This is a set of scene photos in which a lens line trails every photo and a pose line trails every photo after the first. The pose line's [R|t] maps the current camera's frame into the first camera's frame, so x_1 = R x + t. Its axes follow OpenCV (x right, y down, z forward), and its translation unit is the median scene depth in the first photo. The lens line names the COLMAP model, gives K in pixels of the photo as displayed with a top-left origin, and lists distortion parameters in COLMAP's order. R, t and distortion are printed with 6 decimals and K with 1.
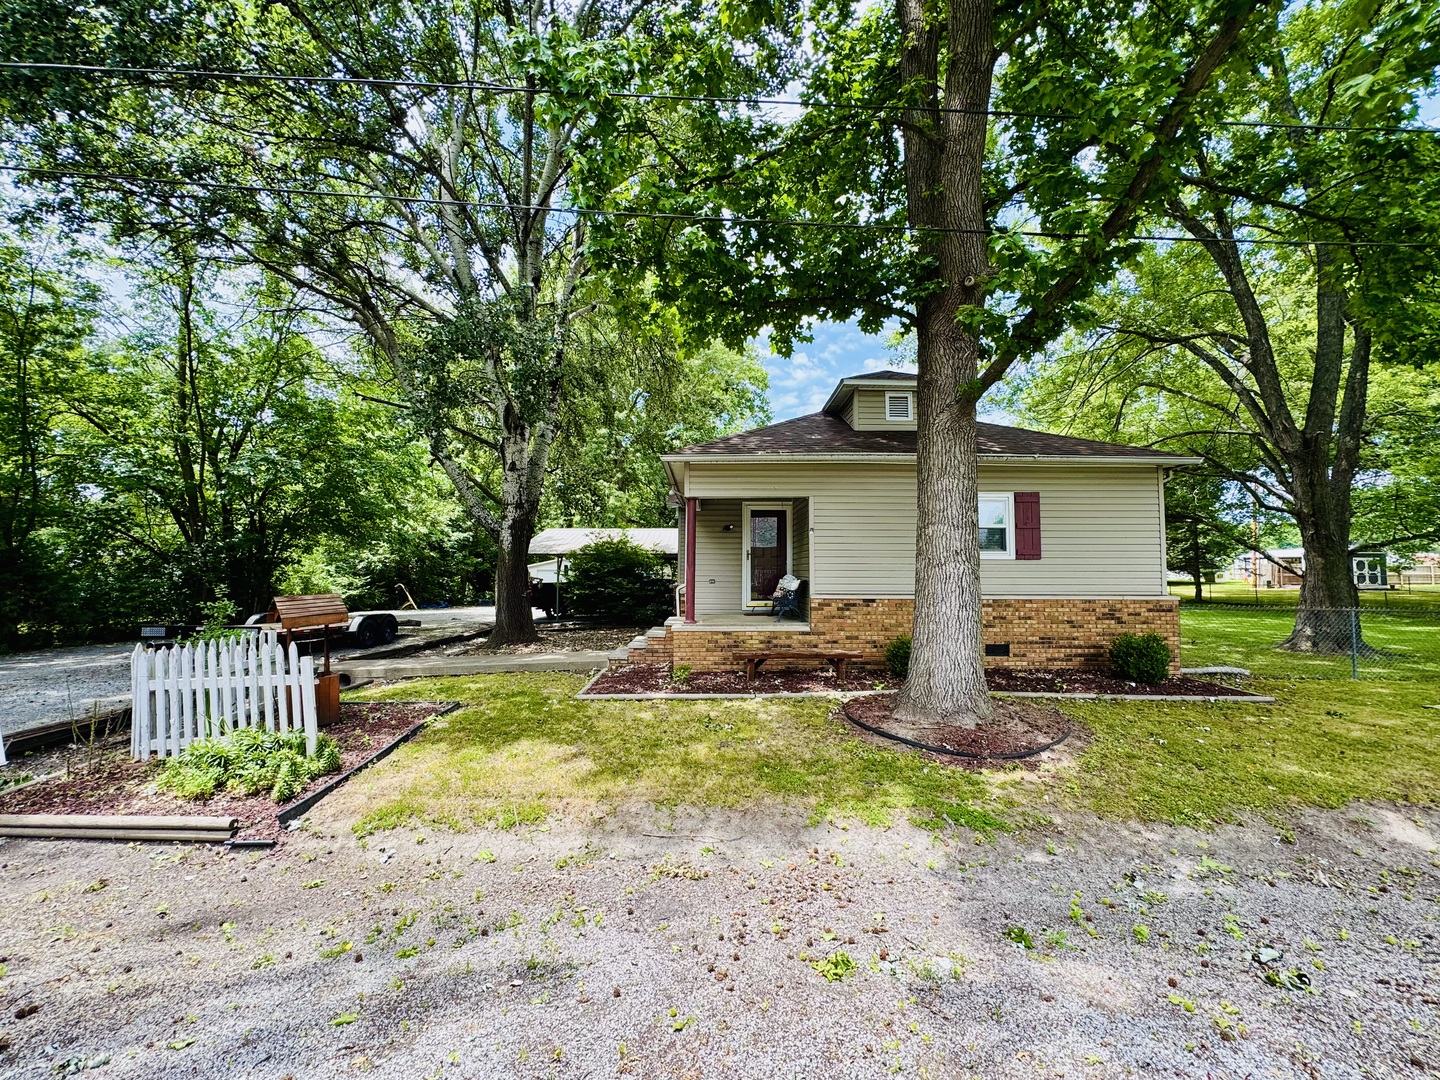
lens RADIAL K [[579.2, 0, 718.0], [0, 579.2, 545.9], [0, 0, 1]] dist [-0.001595, 0.000096]
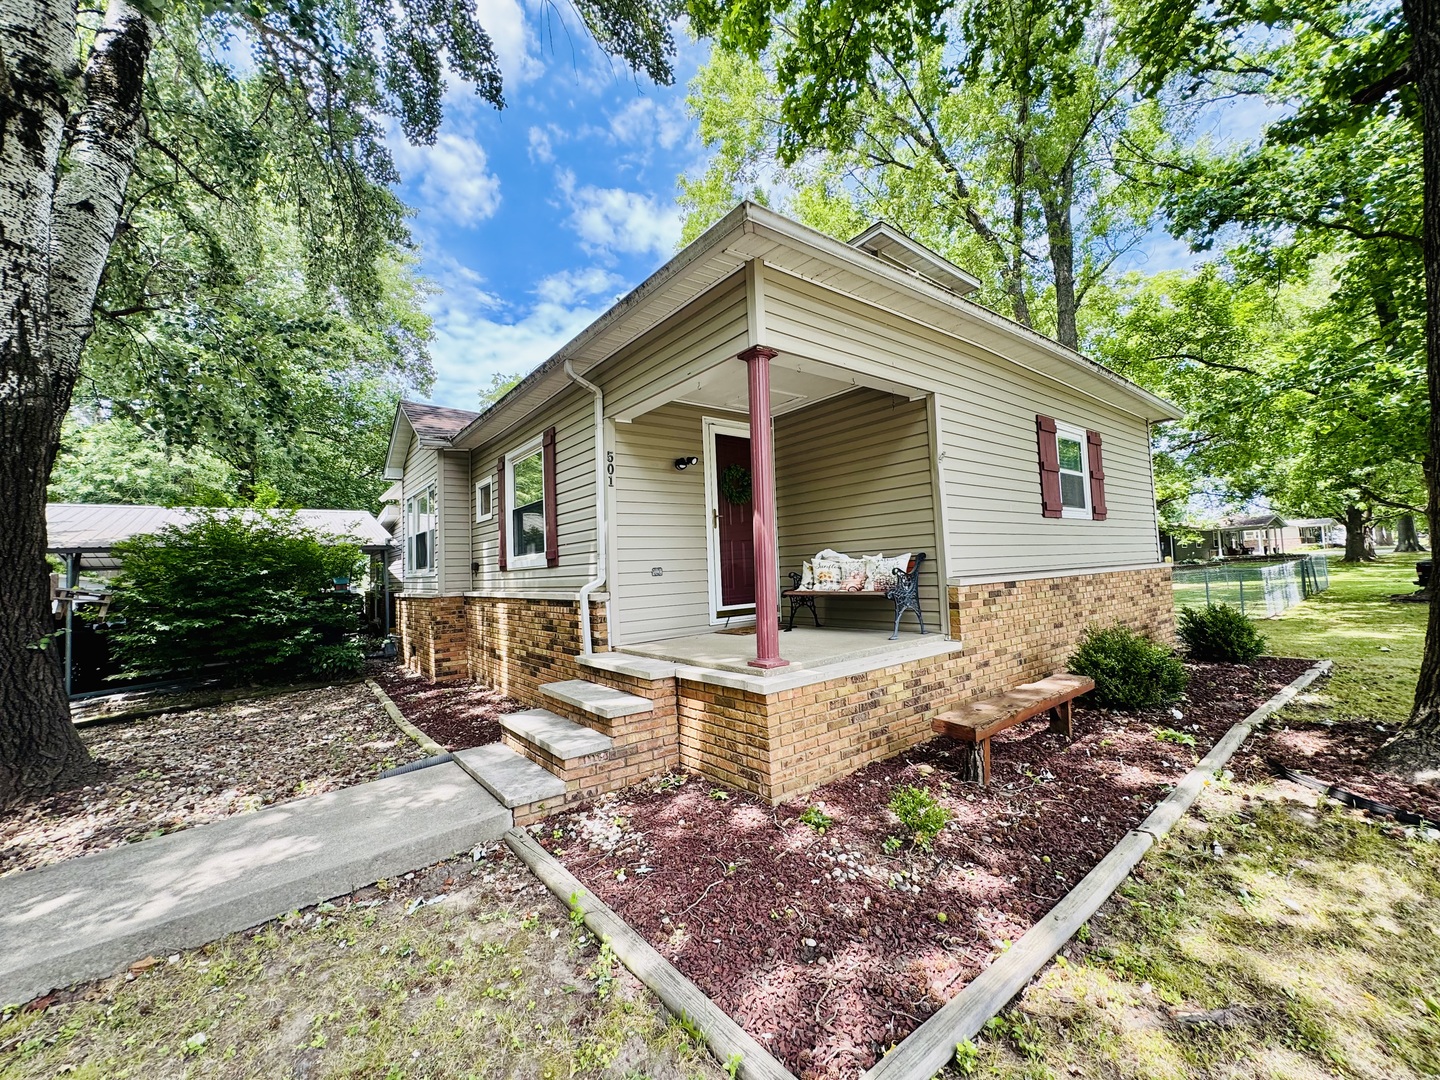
lens RADIAL K [[579.2, 0, 721.6], [0, 579.2, 533.6], [0, 0, 1]] dist [-0.001595, 0.000096]
pose [[0.787016, 0.004032, 0.616919, -0.325652], [0.018681, 0.999364, -0.030363, 0.056240], [-0.616650, 0.035421, 0.786441, 0.724145]]
